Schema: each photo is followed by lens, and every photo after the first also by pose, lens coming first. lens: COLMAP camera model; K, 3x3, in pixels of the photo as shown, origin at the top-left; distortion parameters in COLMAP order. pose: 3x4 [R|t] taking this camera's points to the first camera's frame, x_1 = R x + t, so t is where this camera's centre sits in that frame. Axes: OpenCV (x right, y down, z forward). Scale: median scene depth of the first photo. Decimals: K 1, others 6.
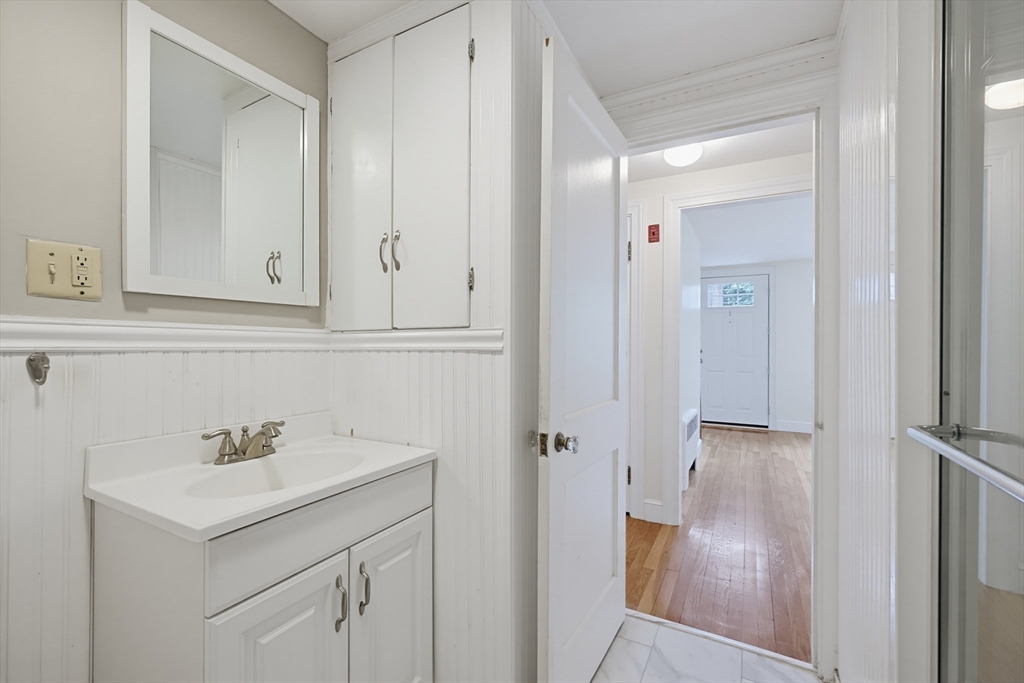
lens RADIAL K [[435.9, 0, 520.1], [0, 435.9, 343.0], [0, 0, 1]] dist [-0.001409, -0.000197]
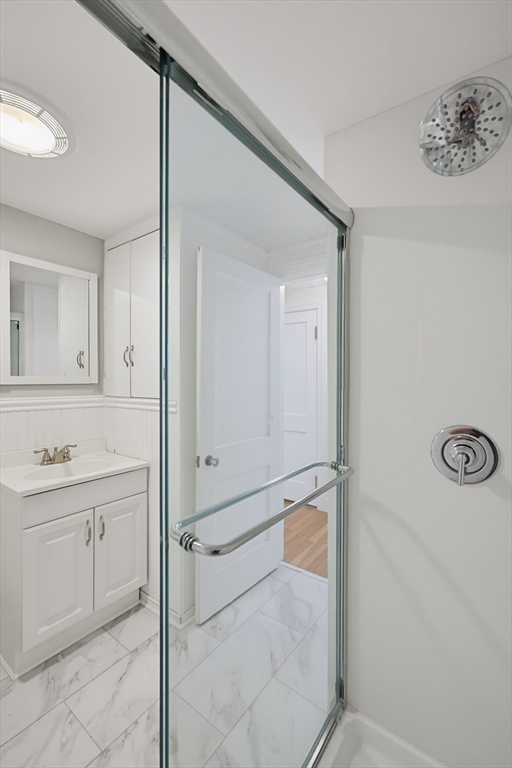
lens RADIAL K [[326.9, 0, 251.2], [0, 326.9, 383.3], [0, 0, 1]] dist [-0.001409, -0.000197]
pose [[0.988872, 0.004732, -0.148694, 0.487501], [-0.002821, 0.999911, 0.013066, -0.126294], [0.148742, -0.012501, 0.988797, -0.364260]]
